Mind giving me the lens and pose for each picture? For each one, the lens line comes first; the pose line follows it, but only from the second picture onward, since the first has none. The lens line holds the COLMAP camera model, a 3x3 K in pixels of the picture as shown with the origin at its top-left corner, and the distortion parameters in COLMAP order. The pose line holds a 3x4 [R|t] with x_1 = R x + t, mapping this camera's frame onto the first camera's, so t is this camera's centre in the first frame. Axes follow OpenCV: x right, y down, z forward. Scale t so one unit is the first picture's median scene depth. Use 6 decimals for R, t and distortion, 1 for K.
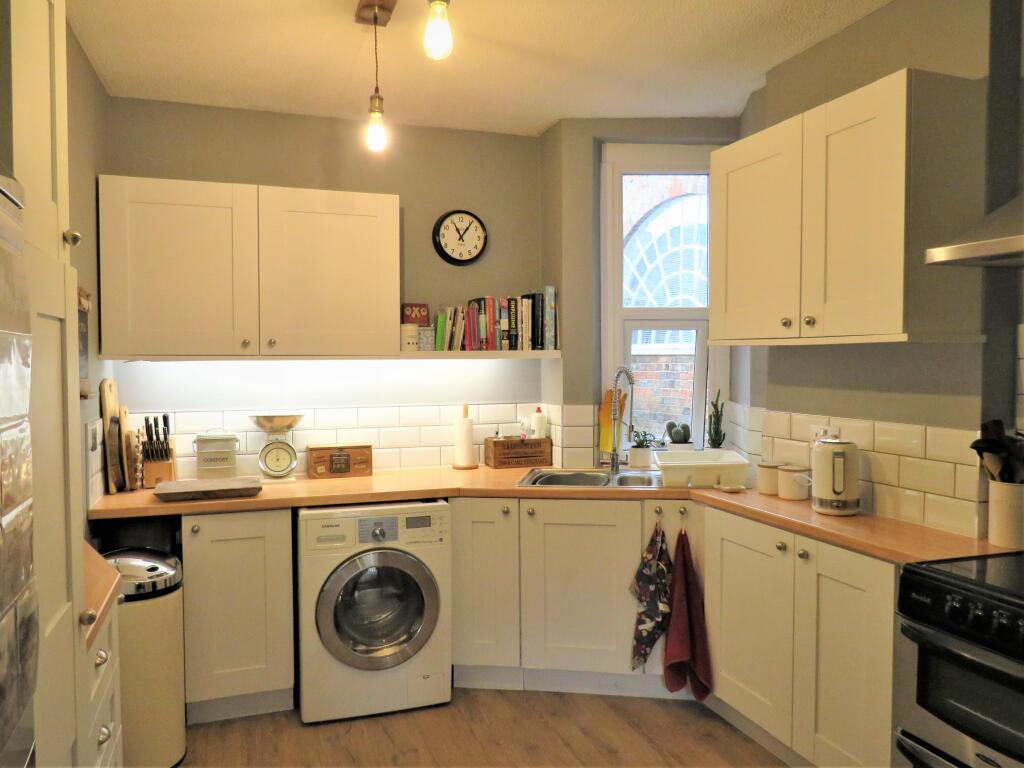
lens RADIAL K [[757.1, 0, 511.0], [0, 757.1, 385.0], [0, 0, 1]] dist [-0.009495, -0.004629]
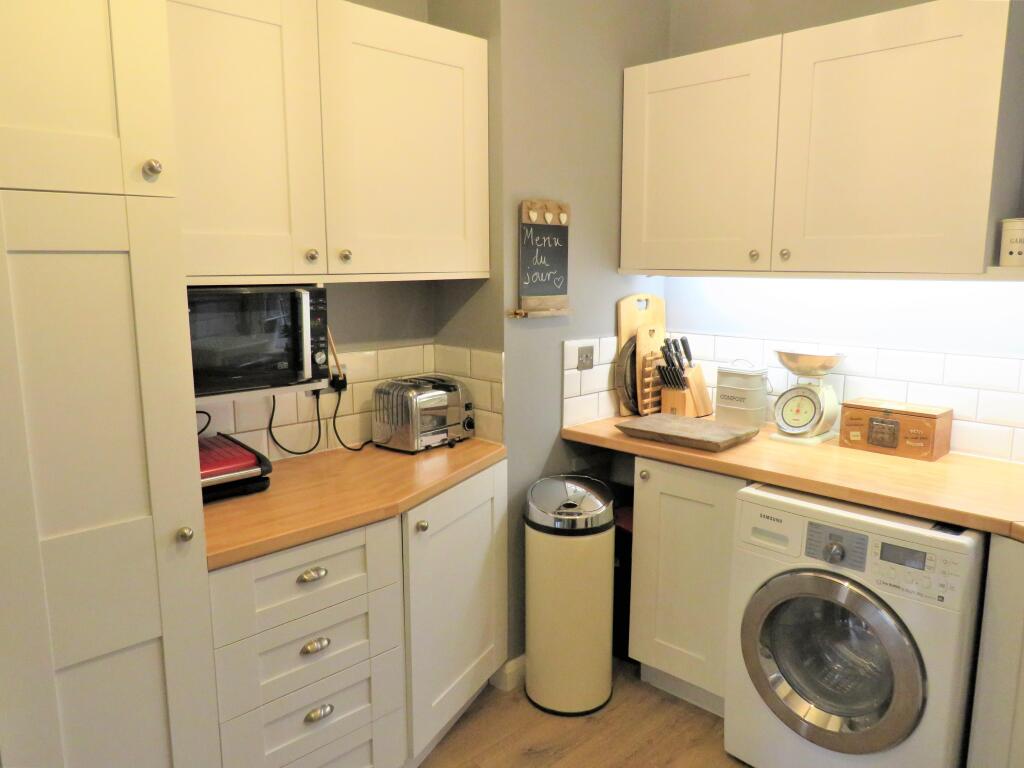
lens RADIAL K [[757.1, 0, 512.5], [0, 757.1, 386.2], [0, 0, 1]] dist [-0.009495, -0.004629]
pose [[0.427469, 0.149030, -0.891662, 0.247403], [-0.031883, 0.988190, 0.149878, -0.030878], [0.903468, -0.035640, 0.427172, 0.443529]]
